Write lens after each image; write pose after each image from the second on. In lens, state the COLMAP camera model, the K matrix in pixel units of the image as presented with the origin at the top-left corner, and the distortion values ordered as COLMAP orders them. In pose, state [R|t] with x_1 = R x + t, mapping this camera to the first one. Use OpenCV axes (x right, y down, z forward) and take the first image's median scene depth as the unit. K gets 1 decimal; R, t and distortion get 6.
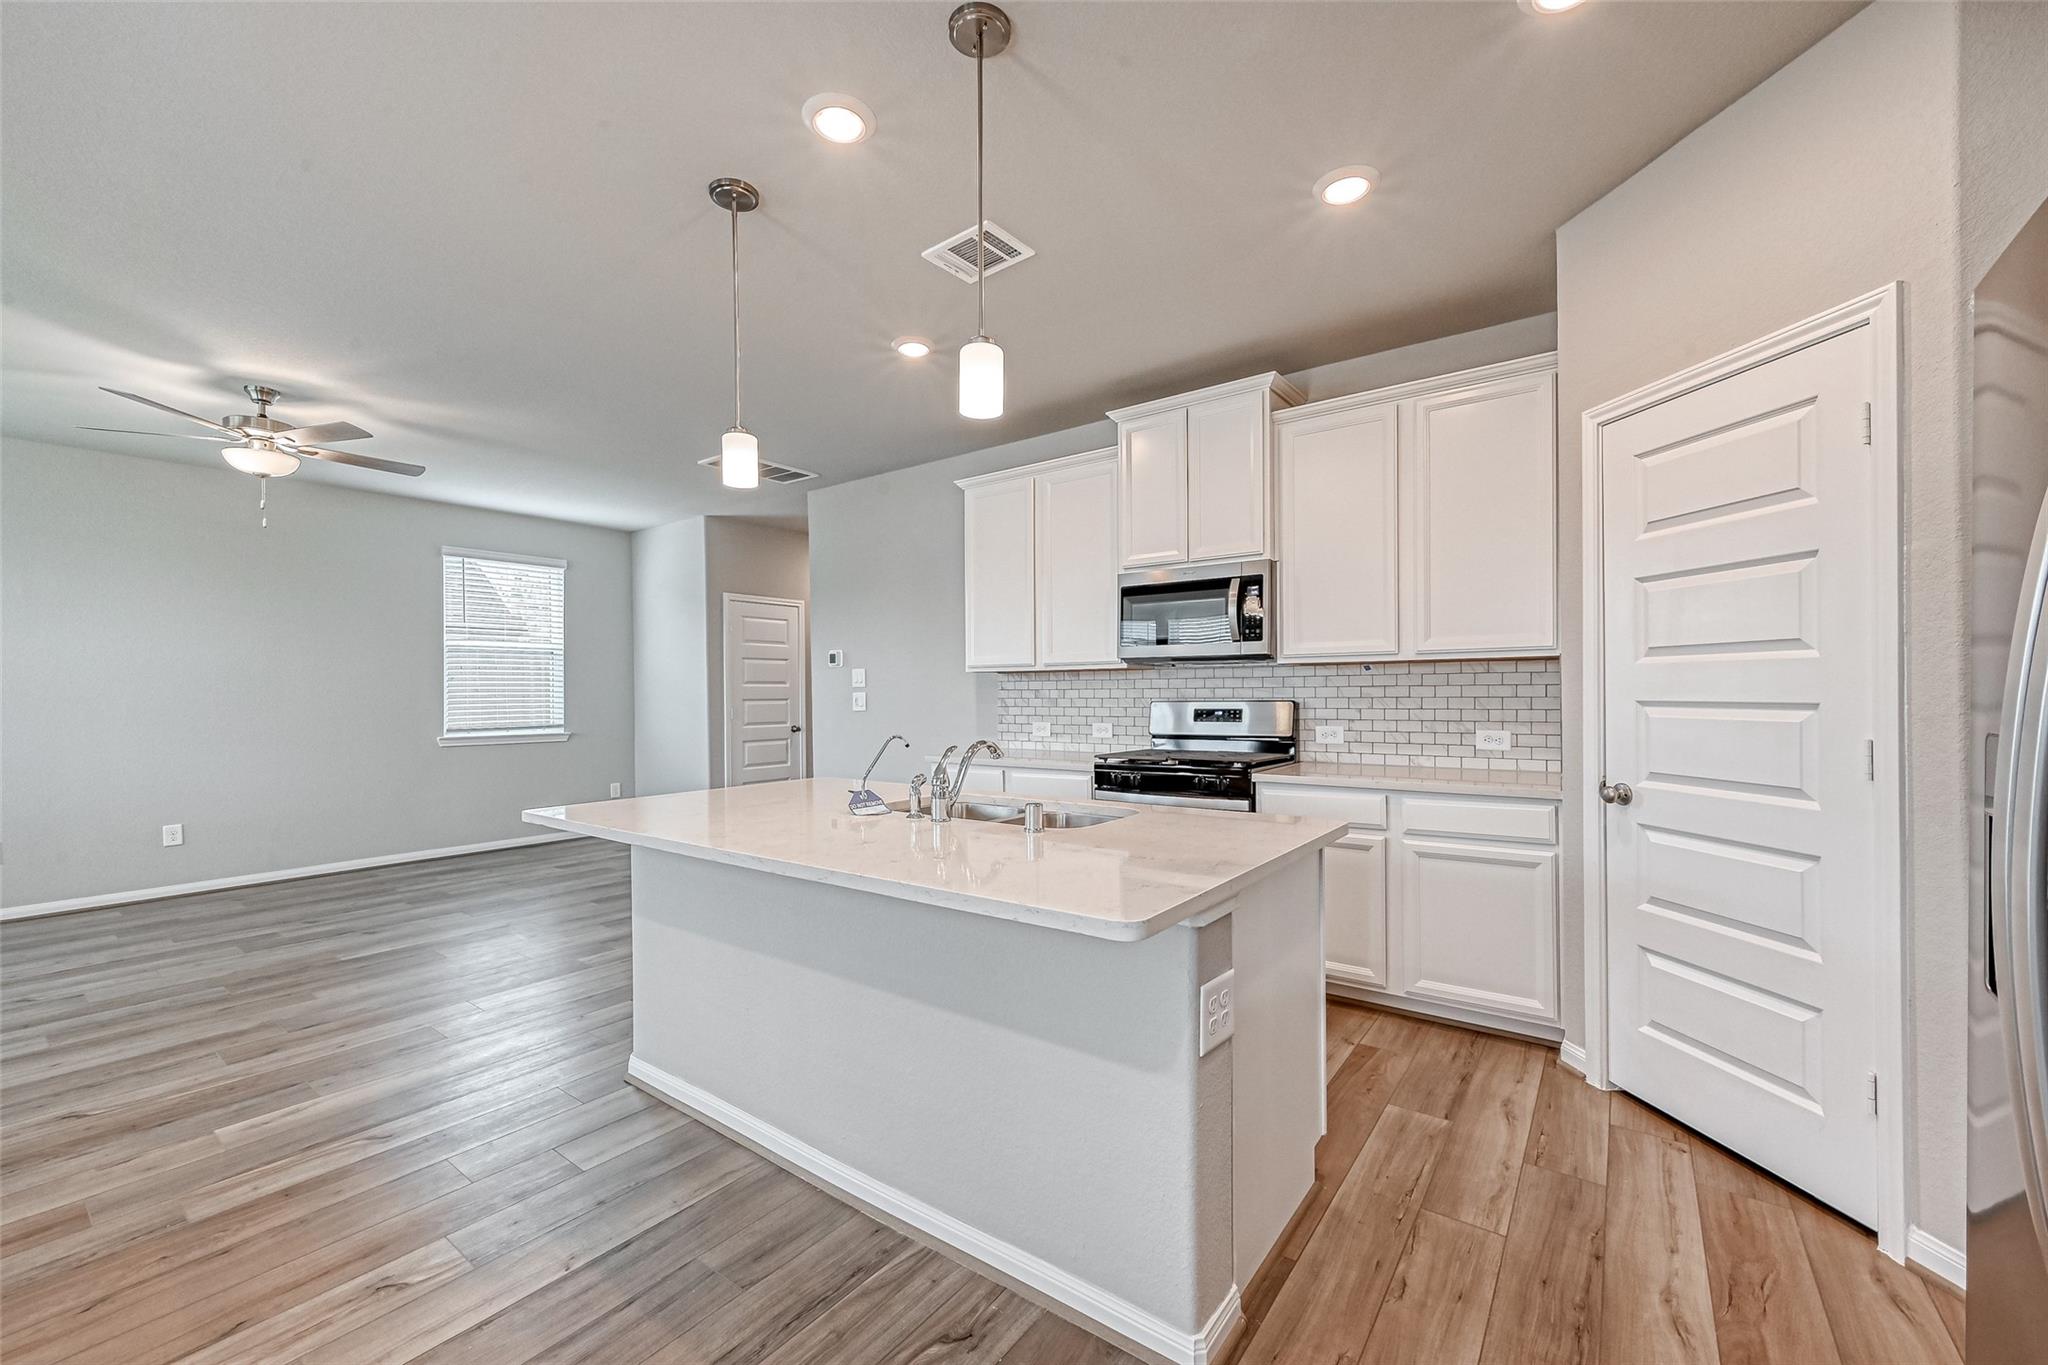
lens RADIAL K [[801.8, 0, 1090.2], [0, 801.8, 694.8], [0, 0, 1]] dist [-0.000637, -0.000025]
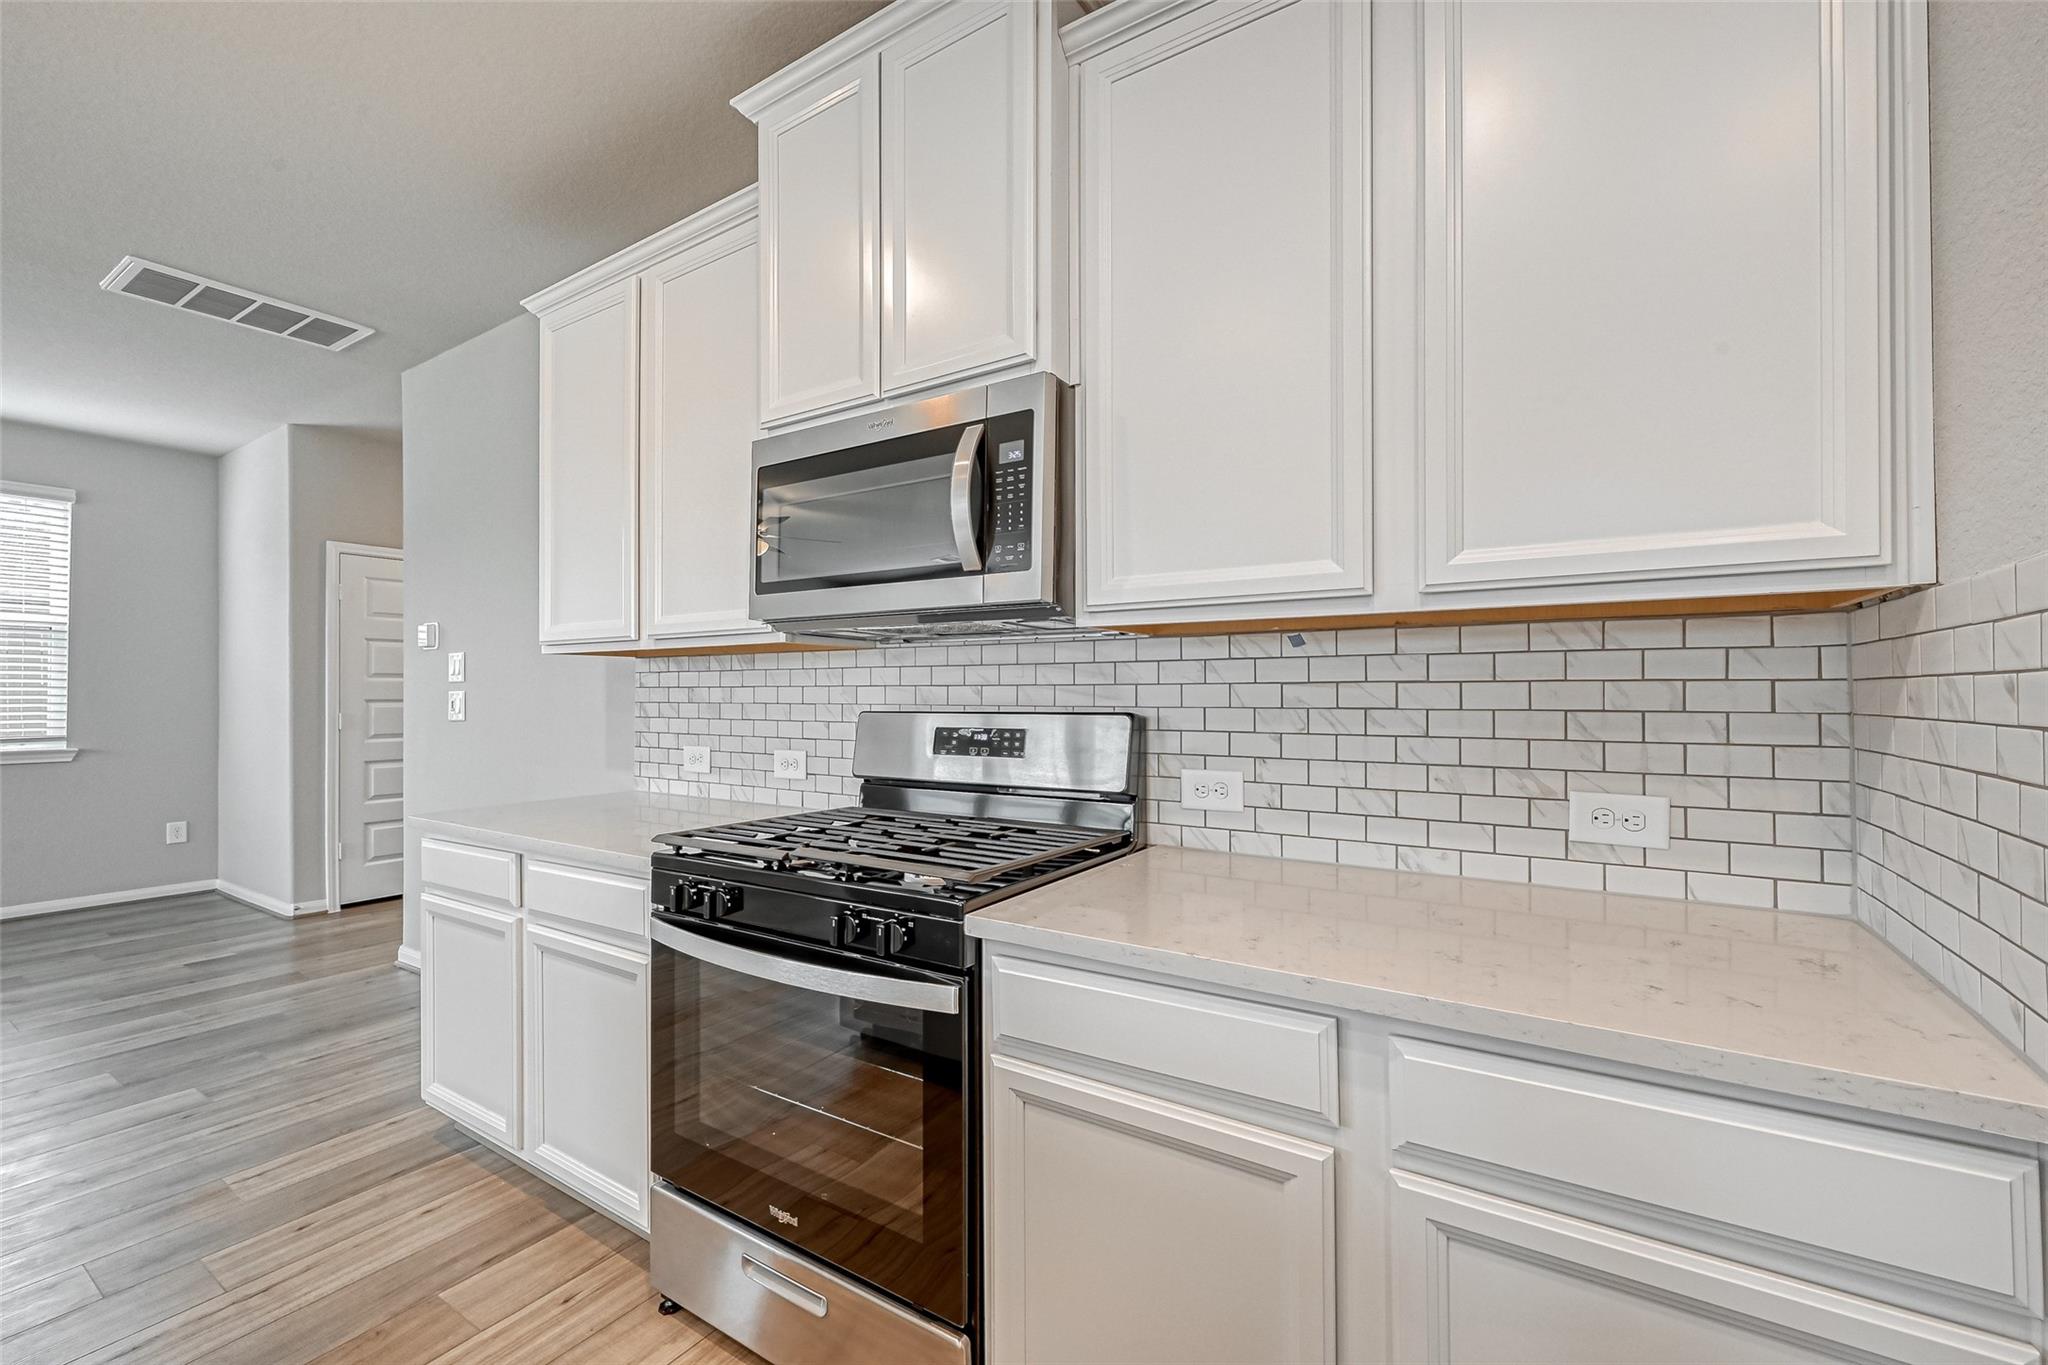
lens RADIAL K [[795.2, 0, 986.8], [0, 795.2, 686.7], [0, 0, 1]] dist [-0.002337, -0.000170]
pose [[0.997577, 0.004623, -0.069410, 0.203741], [-0.005158, 0.999958, -0.007537, -0.004178], [0.069373, 0.007877, 0.997560, 0.546422]]
